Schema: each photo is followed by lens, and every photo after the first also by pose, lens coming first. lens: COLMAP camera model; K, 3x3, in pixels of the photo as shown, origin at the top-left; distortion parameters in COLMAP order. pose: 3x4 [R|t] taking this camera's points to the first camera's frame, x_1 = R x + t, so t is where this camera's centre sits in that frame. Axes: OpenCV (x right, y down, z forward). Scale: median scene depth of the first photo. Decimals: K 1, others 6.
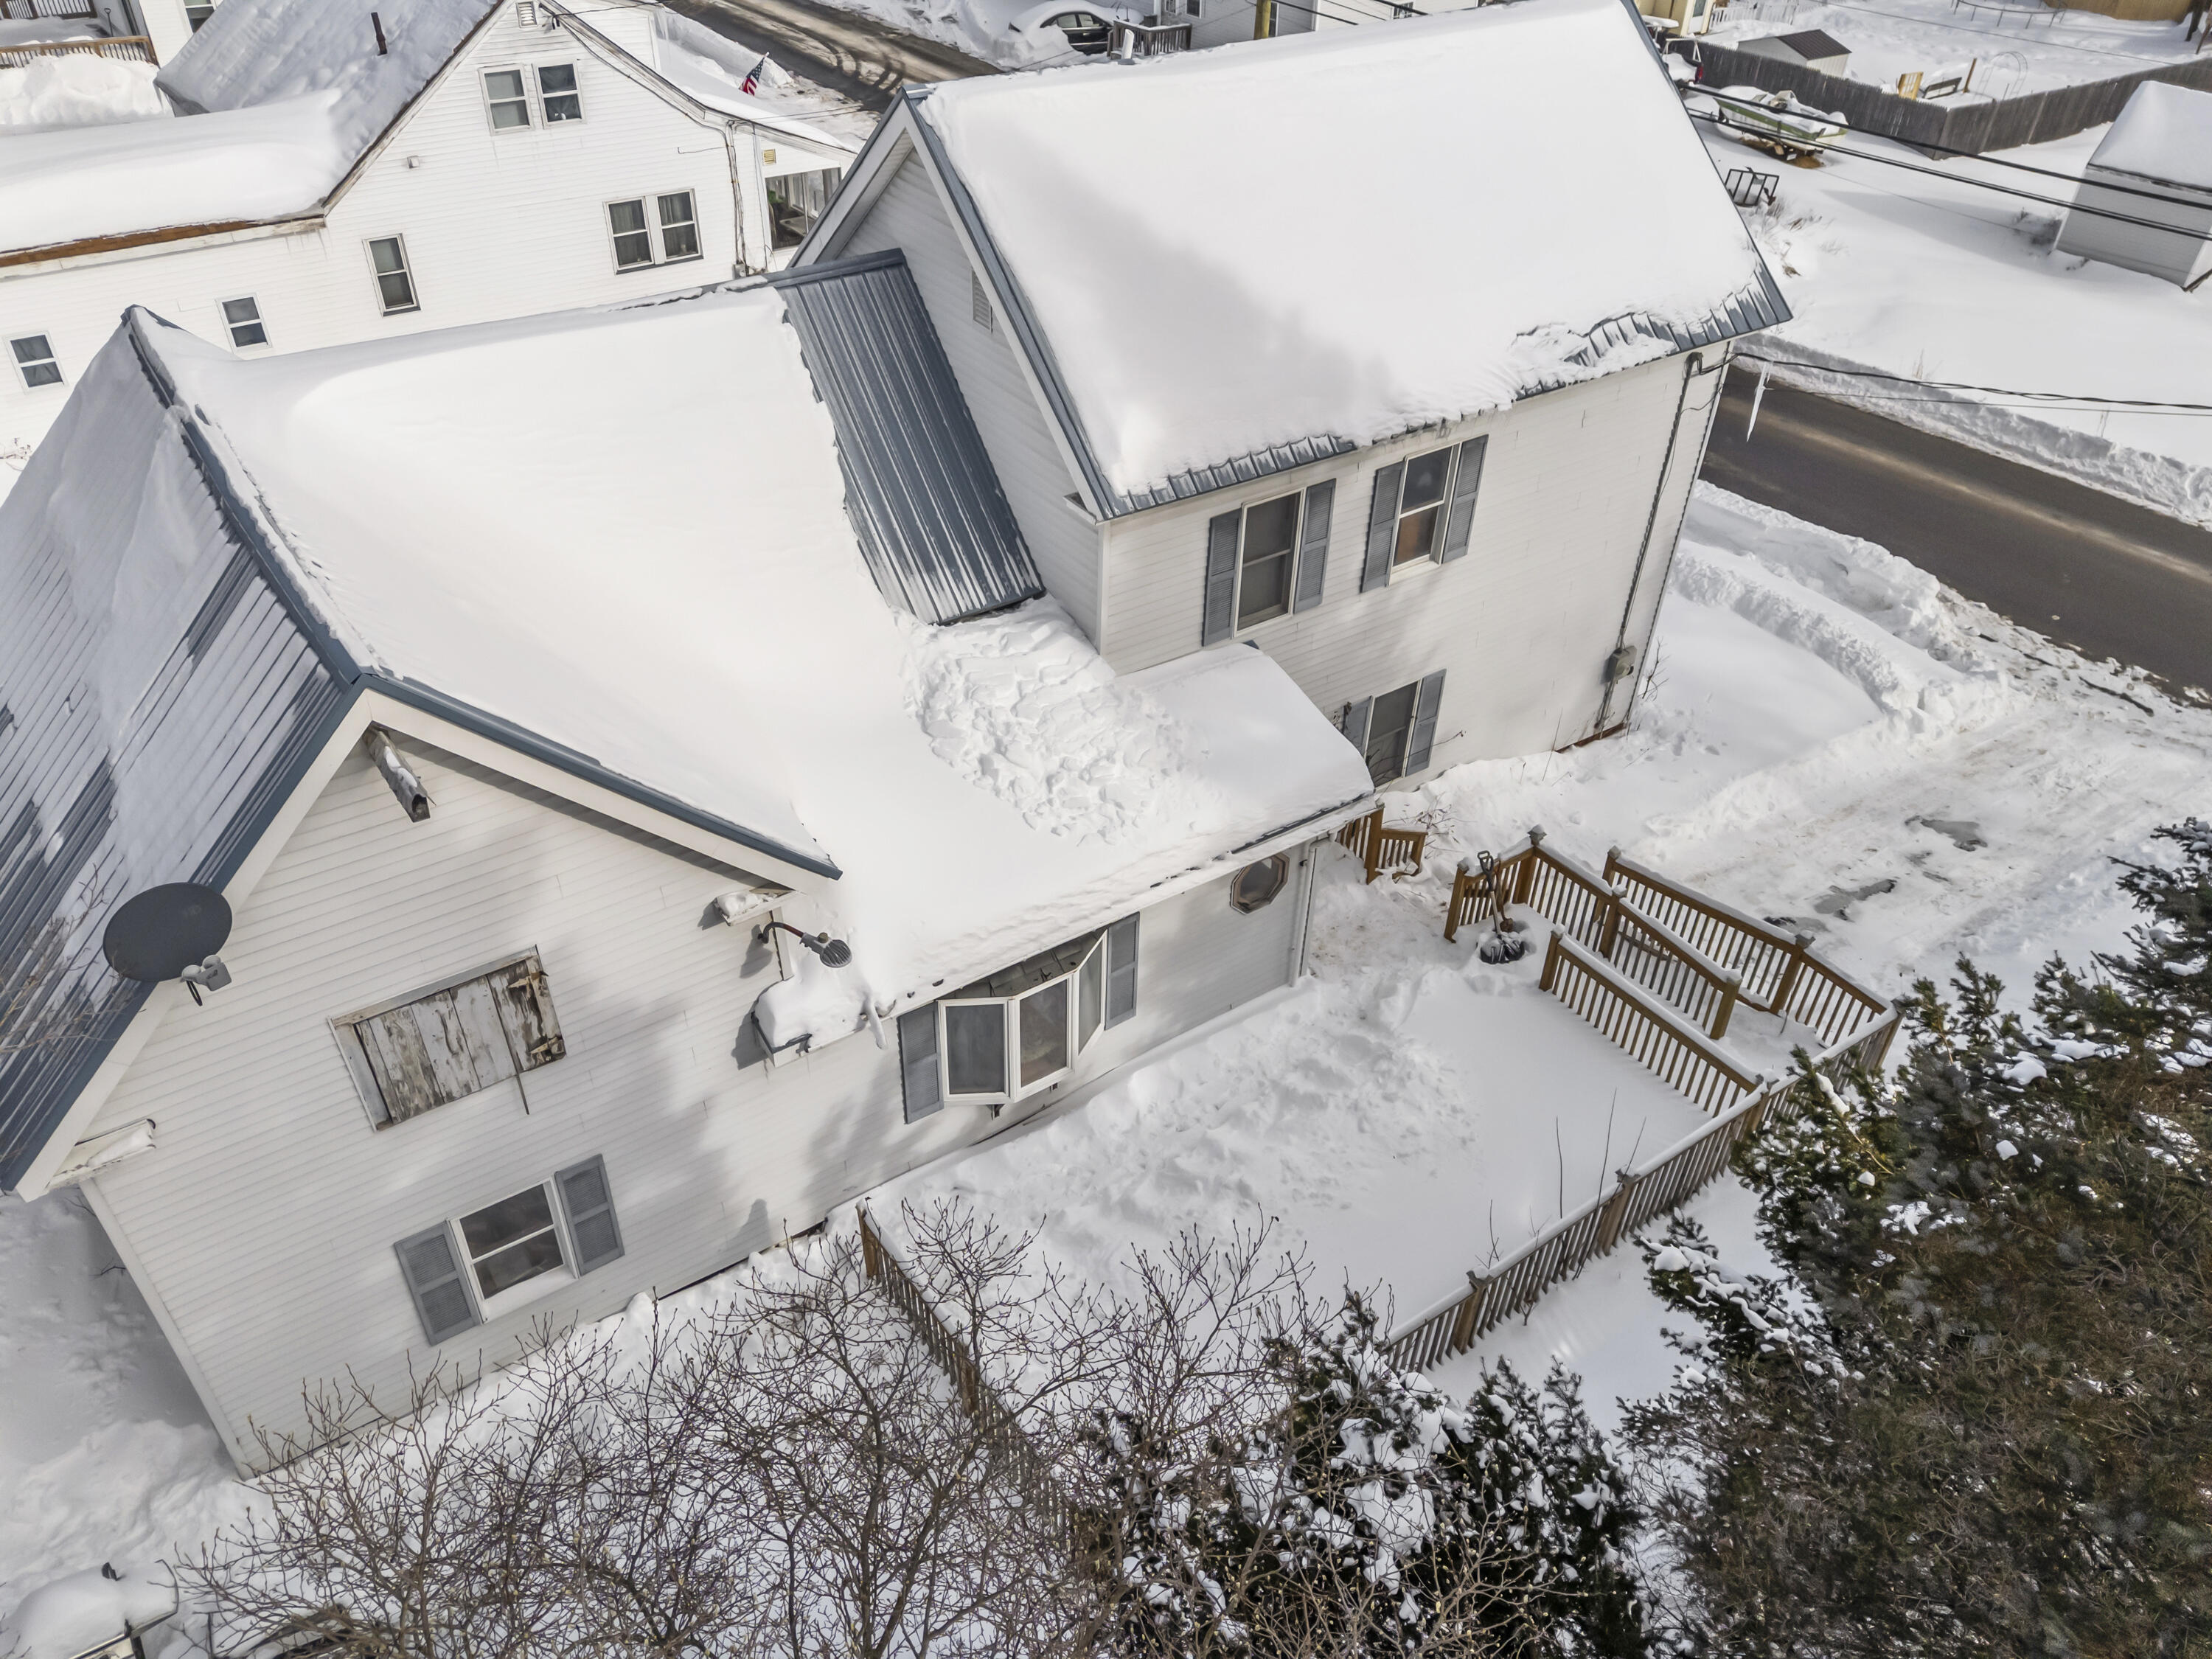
lens RADIAL K [[1580.8, 0, 1106.0], [0, 1580.8, 829.5], [0, 0, 1]] dist [0.048278, -0.003374]
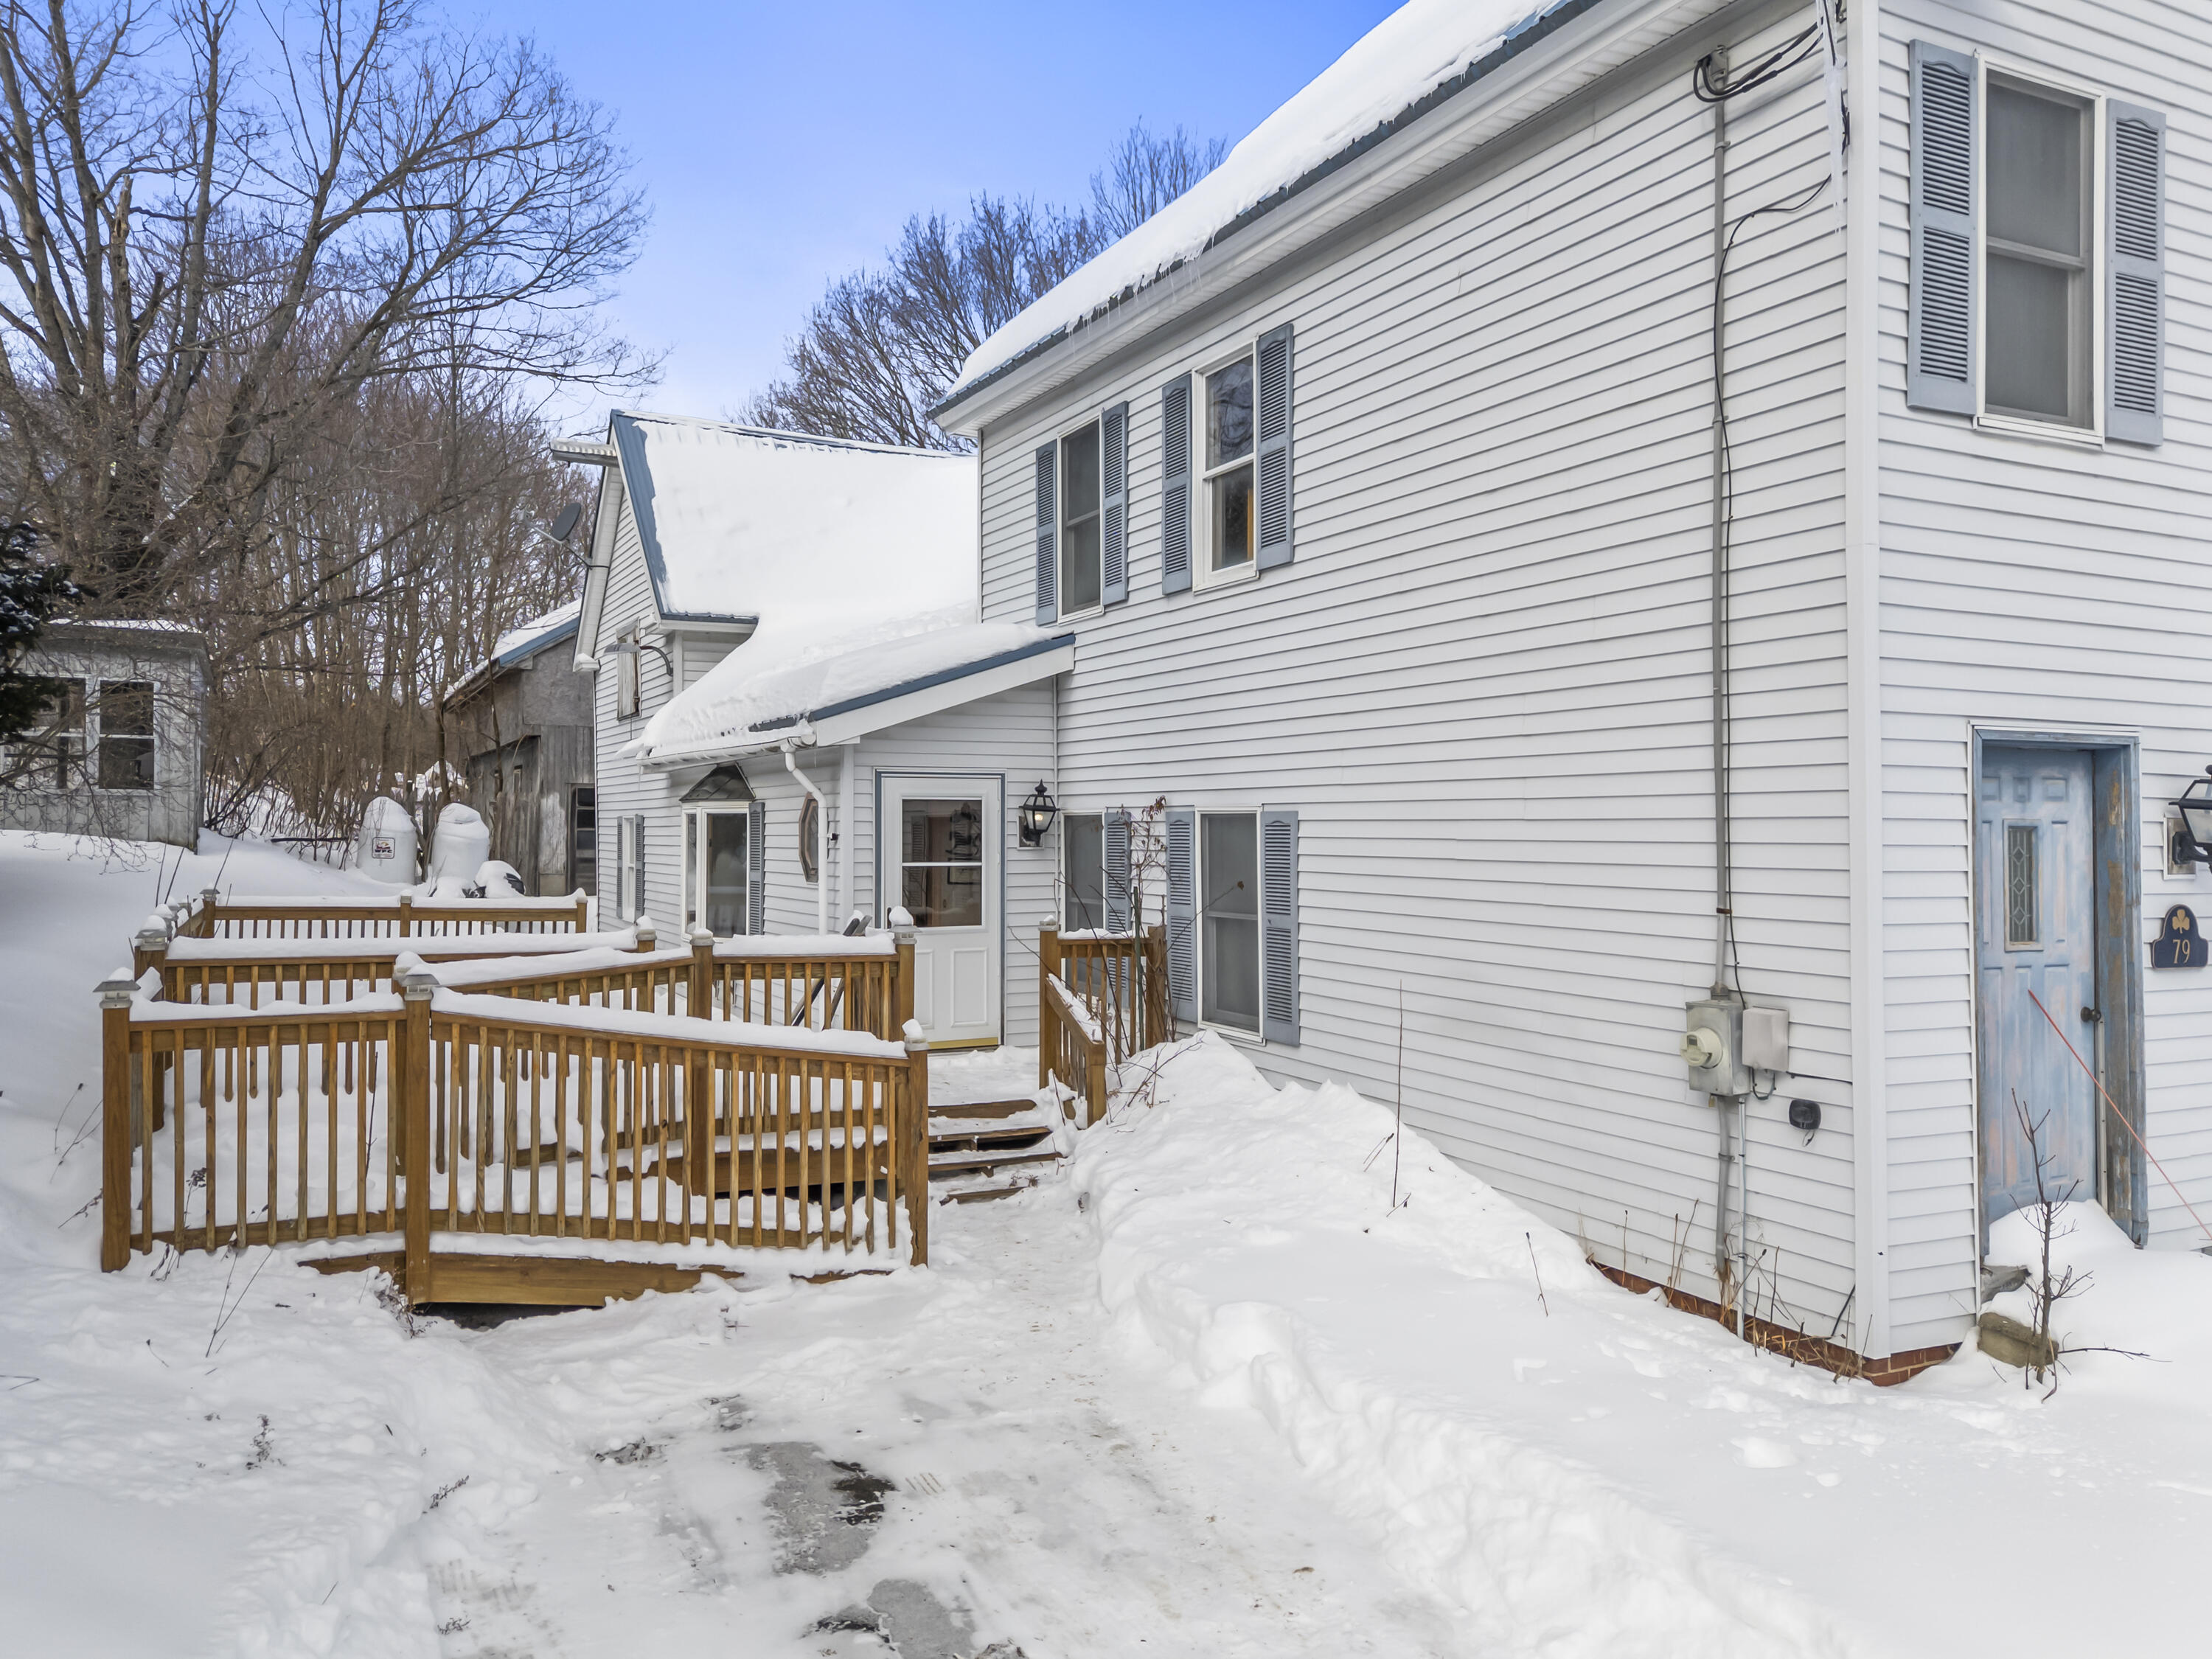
lens RADIAL K [[1620.6, 0, 1106.0], [0, 1620.6, 829.5], [0, 0, 1]] dist [0.085484, -0.077913]
pose [[-0.133850, -0.021512, -0.990768, 0.484459], [-0.606721, 0.792272, 0.064764, -0.059966], [0.783565, 0.609789, -0.119097, 0.662047]]
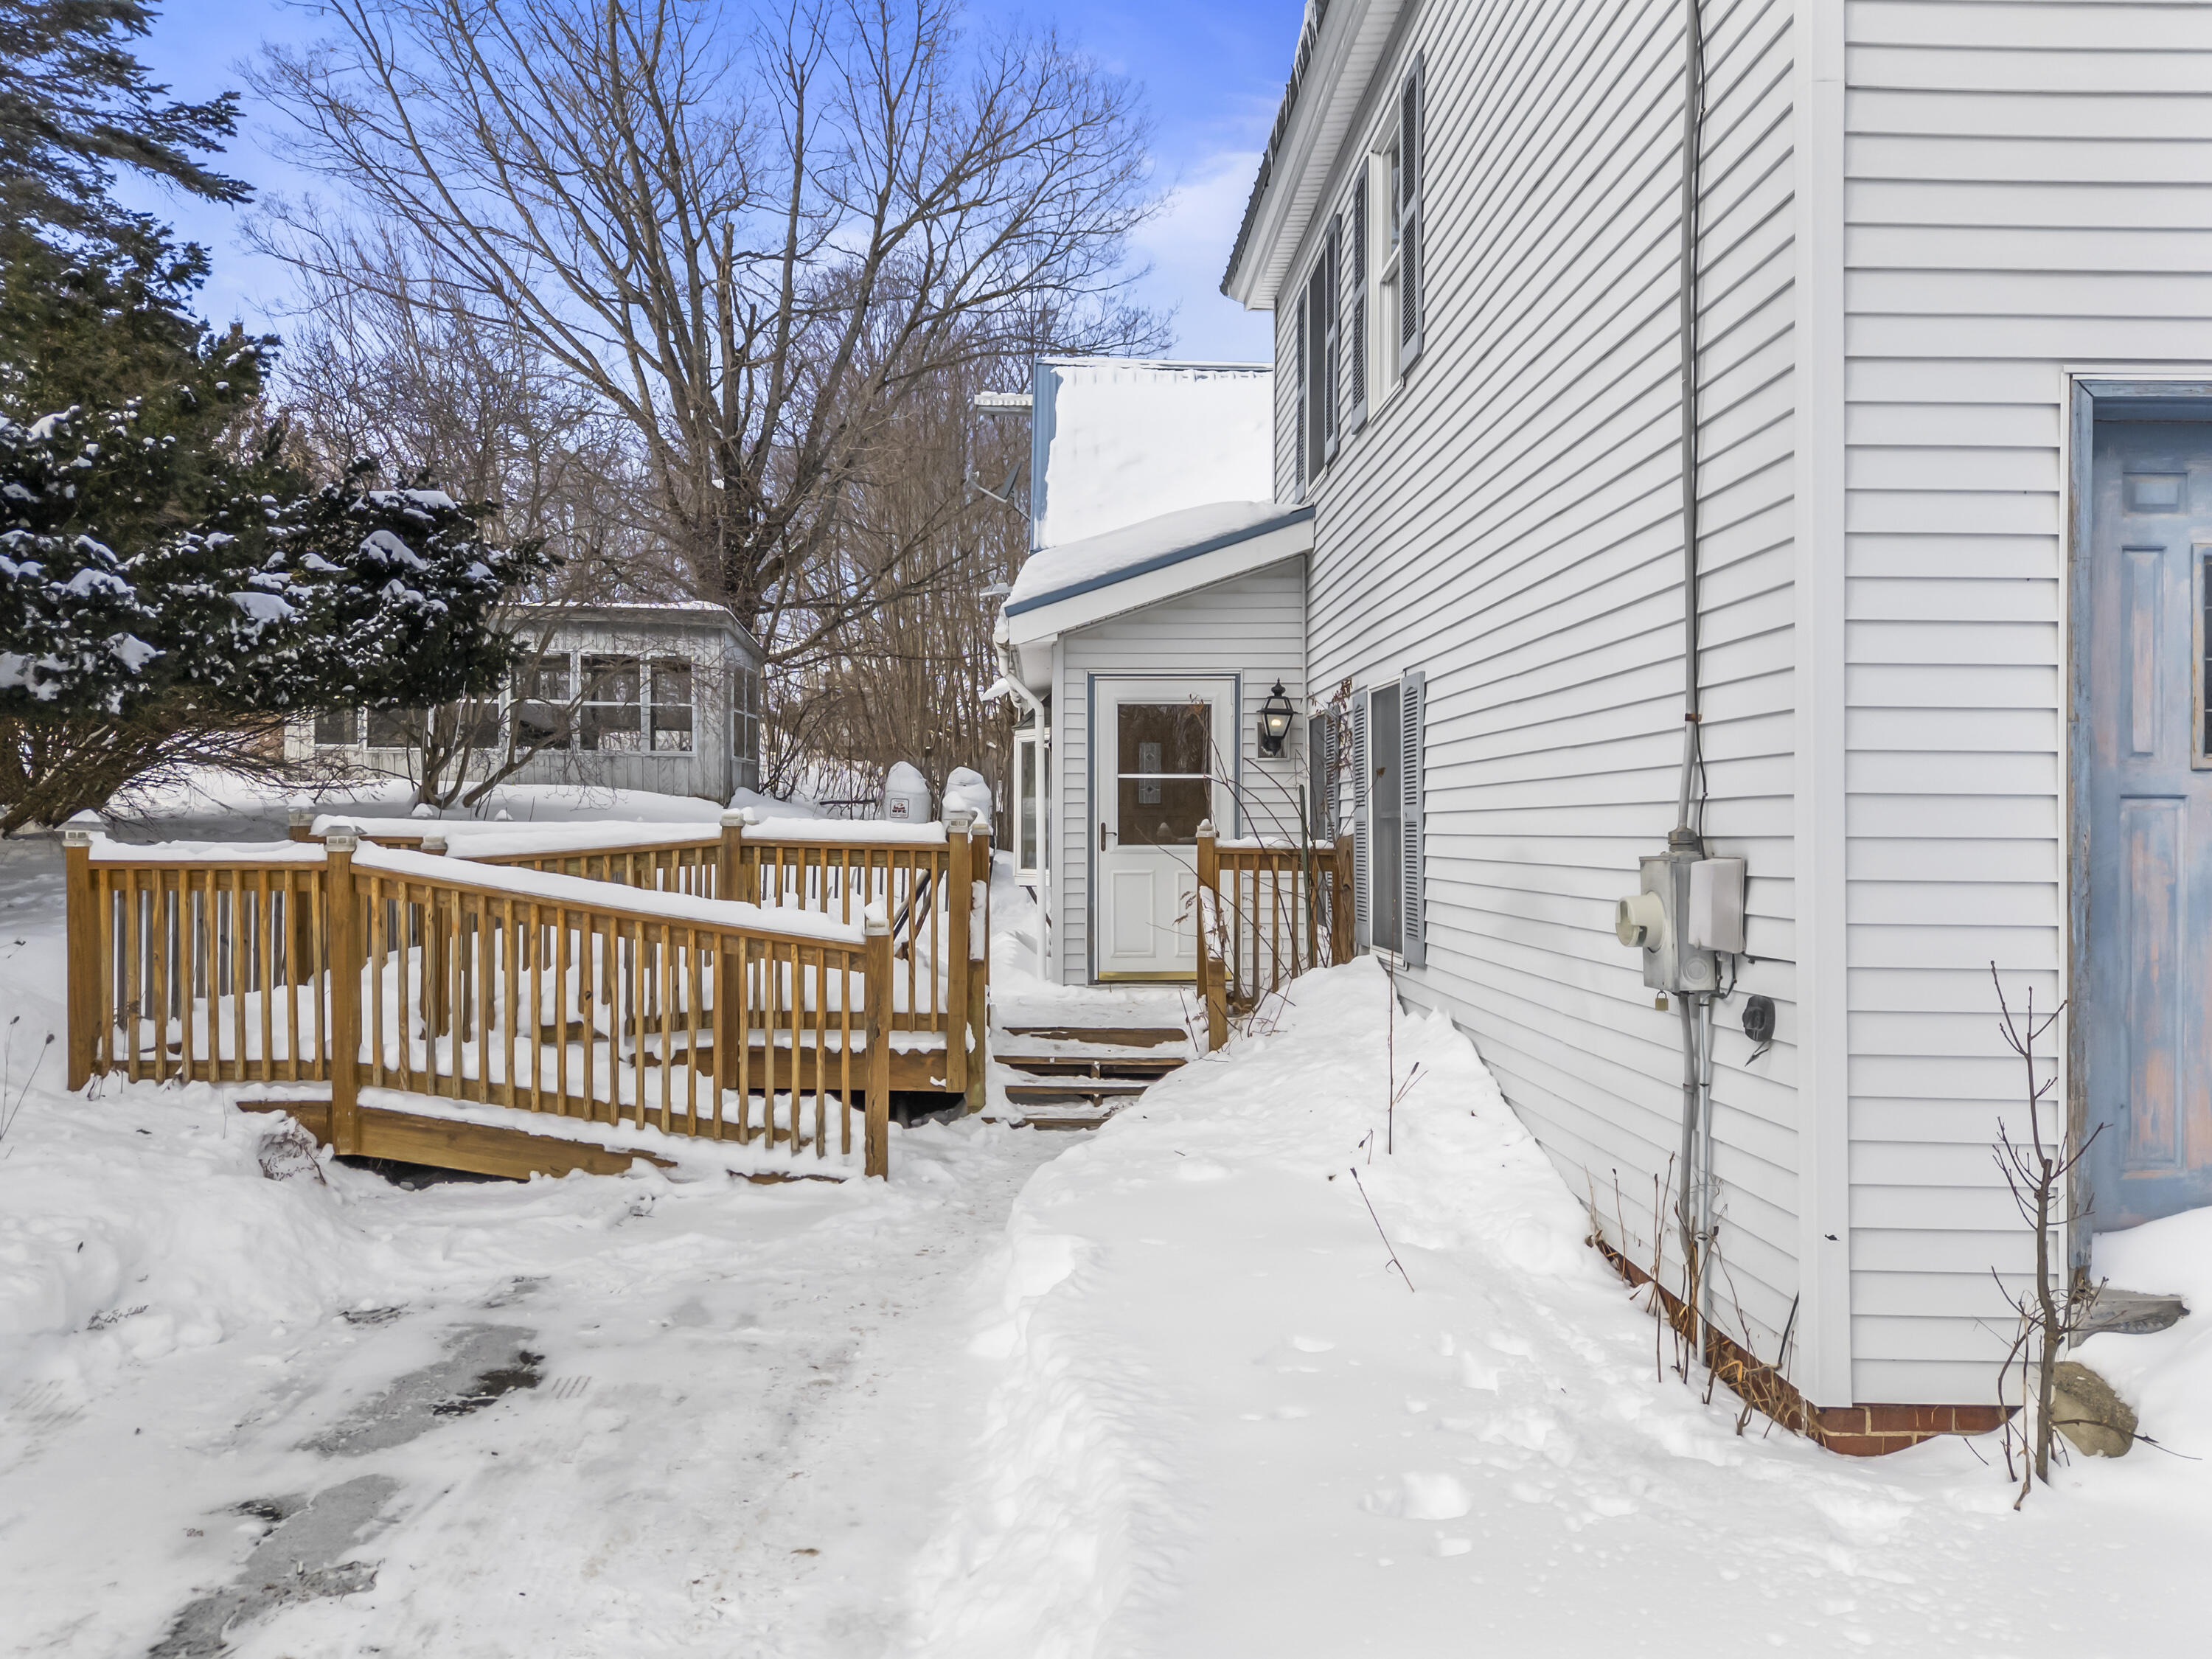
lens RADIAL K [[1623.1, 0, 1094.3], [0, 1623.1, 848.8], [0, 0, 1]] dist [0.093239, -0.083038]
pose [[-0.536085, -0.013903, -0.844050, 0.399008], [-0.524580, 0.788858, 0.320185, -0.100961], [0.661384, 0.614418, -0.430188, 0.750617]]
